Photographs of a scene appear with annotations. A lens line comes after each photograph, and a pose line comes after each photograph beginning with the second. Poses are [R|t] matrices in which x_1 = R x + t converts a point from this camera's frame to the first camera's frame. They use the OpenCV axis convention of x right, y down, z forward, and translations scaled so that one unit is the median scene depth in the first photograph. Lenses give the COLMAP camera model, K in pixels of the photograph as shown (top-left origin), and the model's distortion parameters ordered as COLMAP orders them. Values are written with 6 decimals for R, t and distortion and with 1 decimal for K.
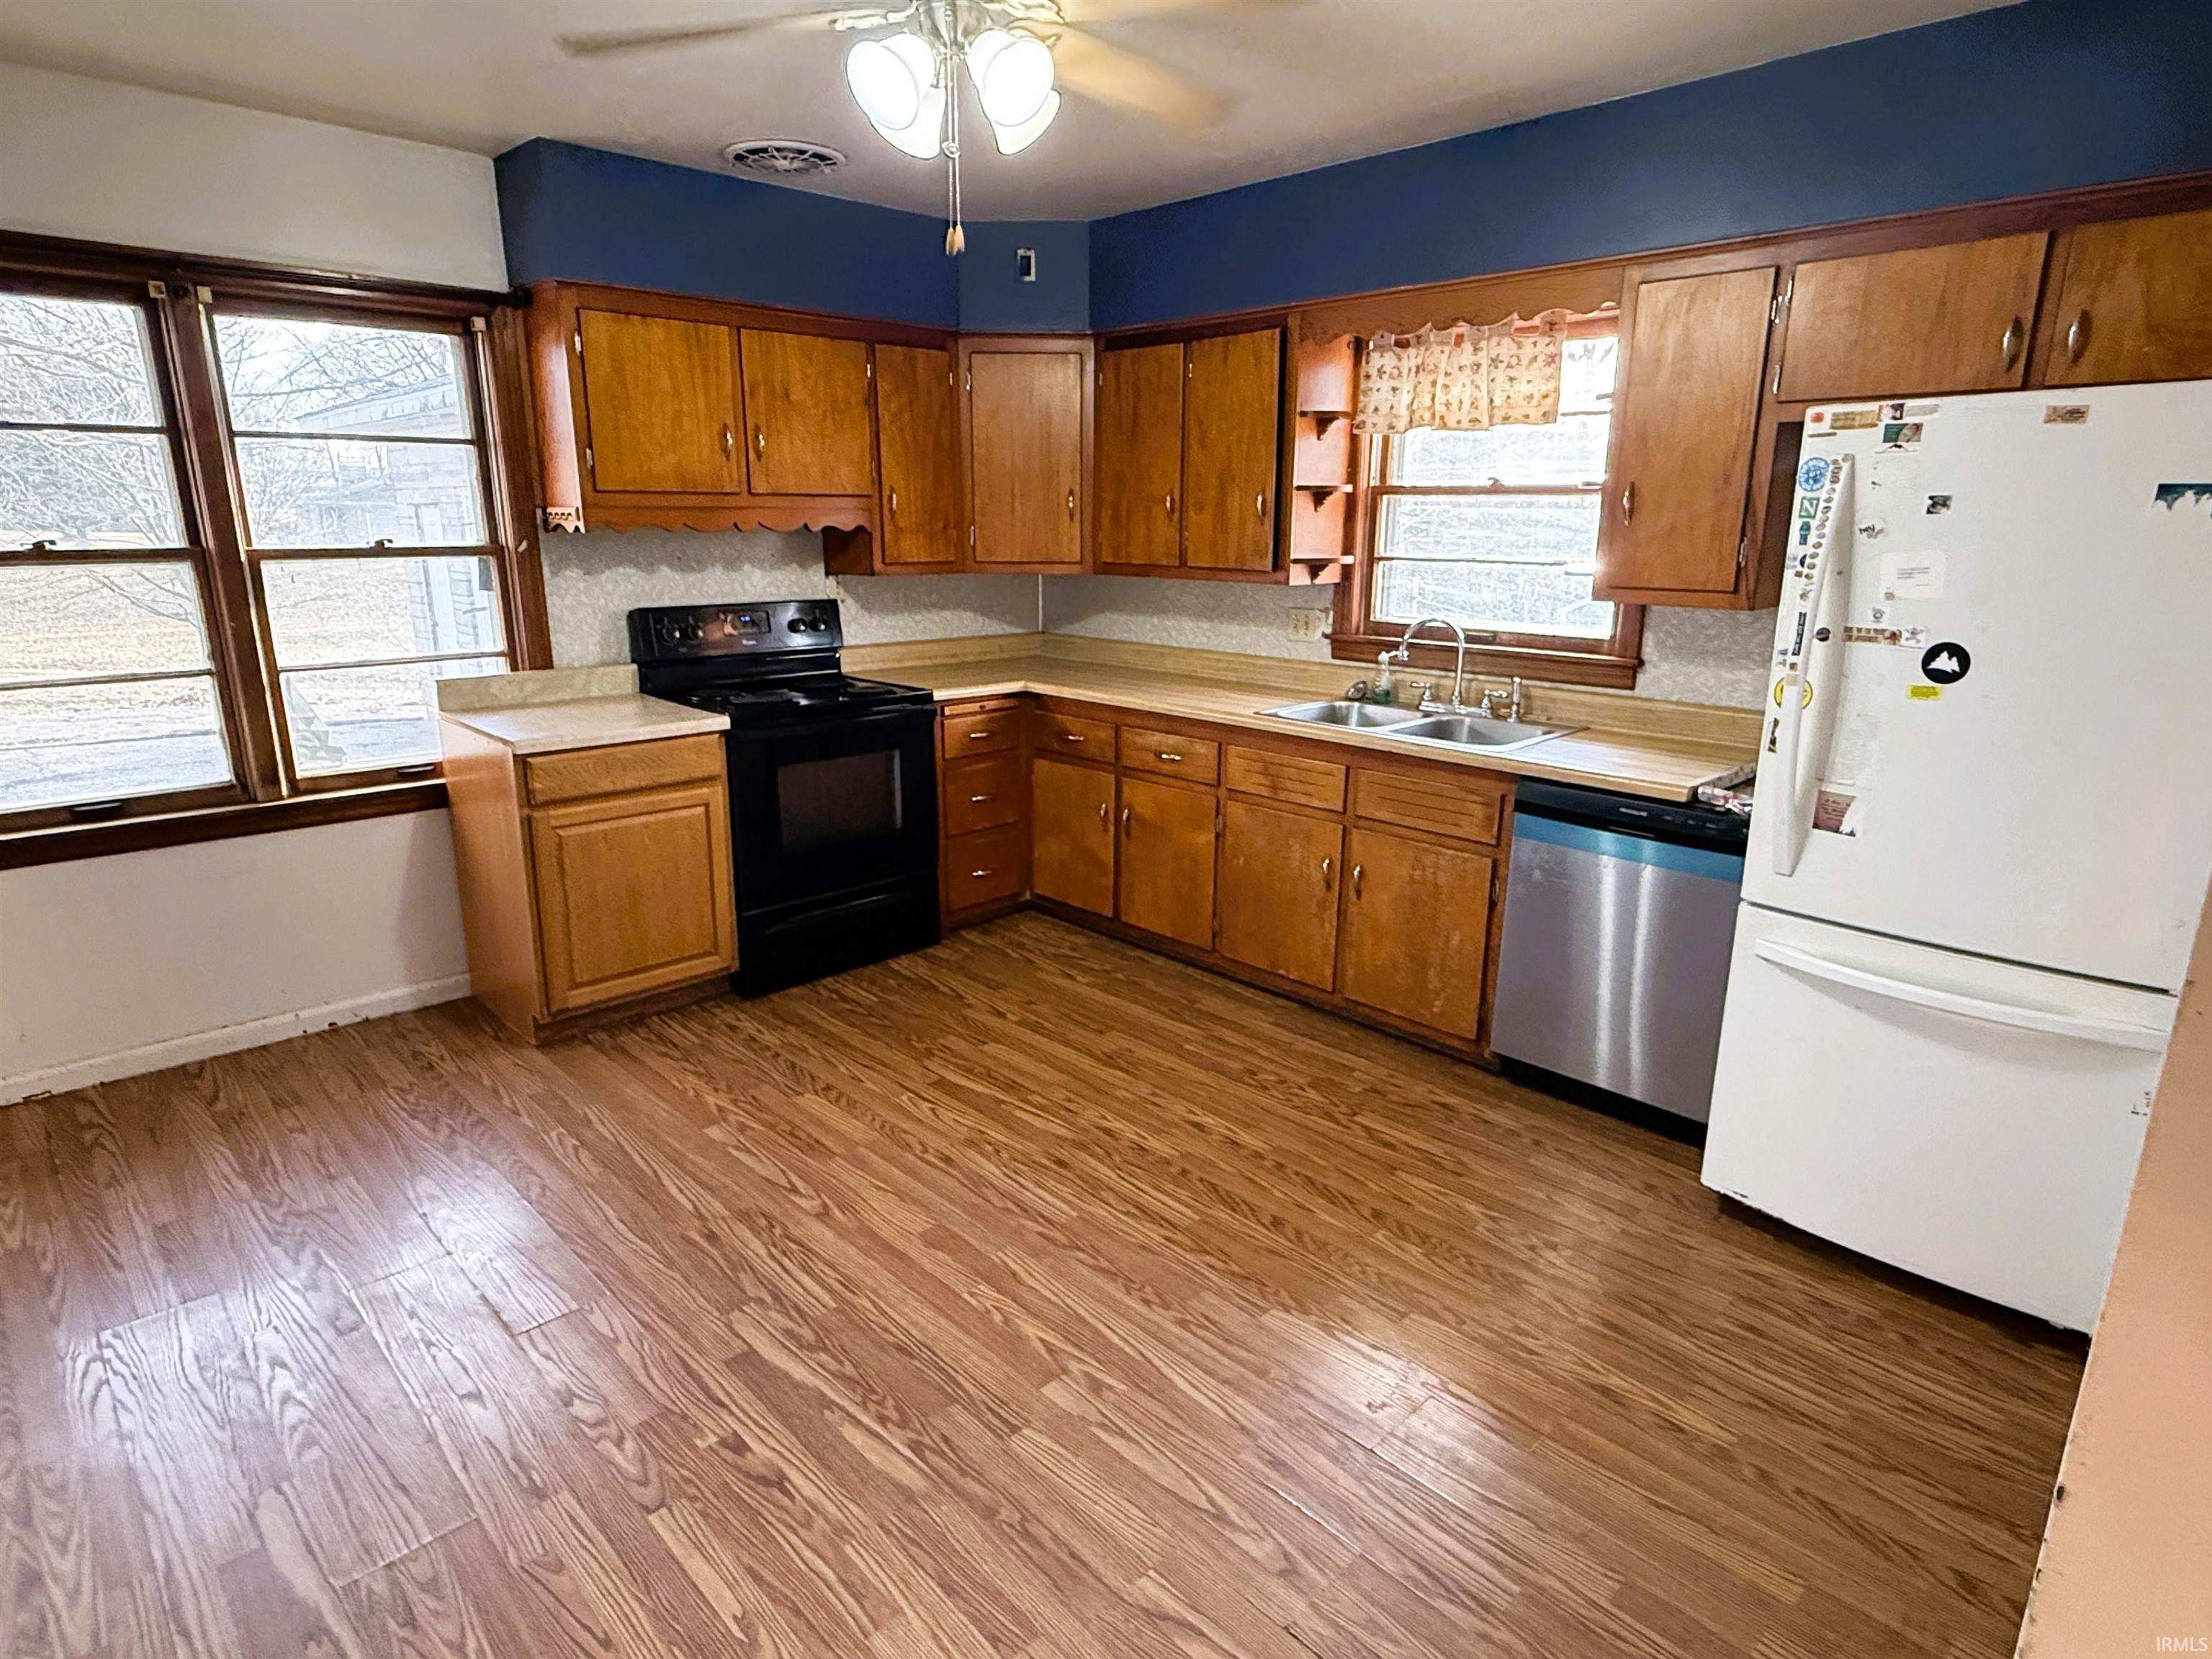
lens RADIAL K [[1225.2, 0, 1106.8], [0, 1225.2, 831.2], [0, 0, 1]] dist [0.001493, 0.000338]
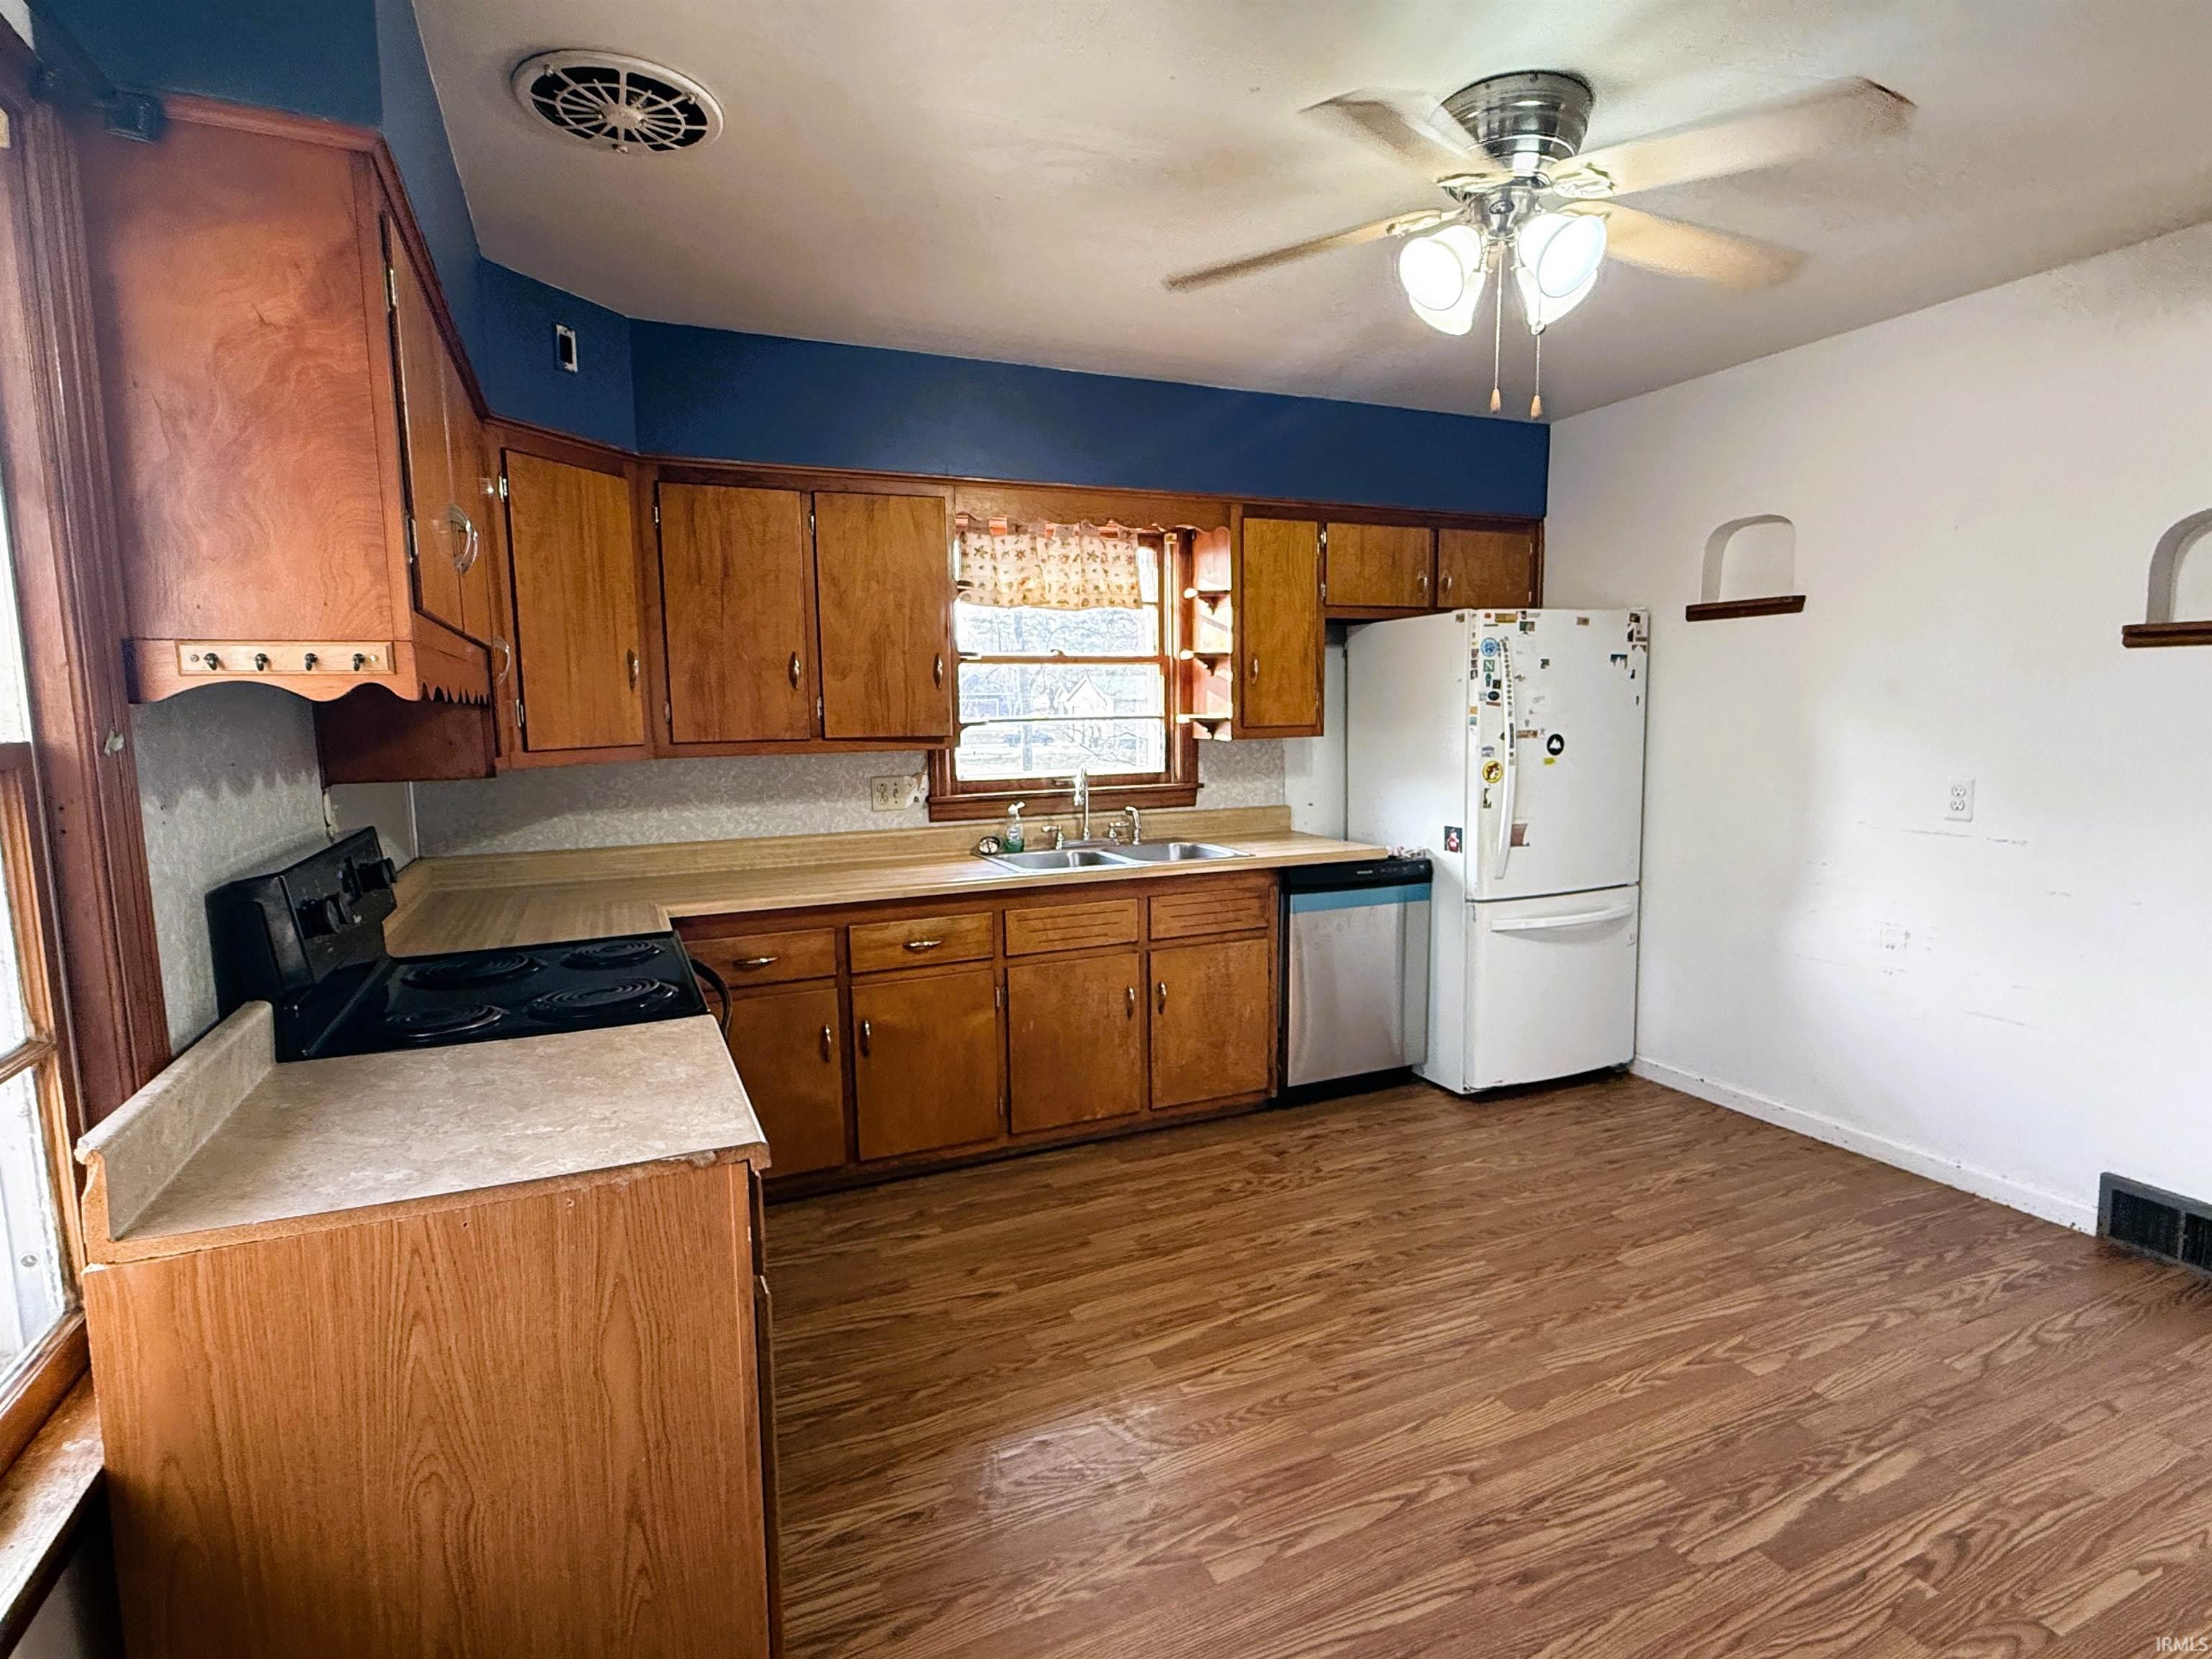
lens RADIAL K [[1111.5, 0, 1103.8], [0, 1111.5, 830.5], [0, 0, 1]] dist [0.001527, 0.000289]
pose [[0.337497, -0.117697, 0.933940, -0.774818], [0.255700, 0.966310, 0.029374, -0.156219], [-0.905932, 0.228894, 0.356222, 0.688534]]
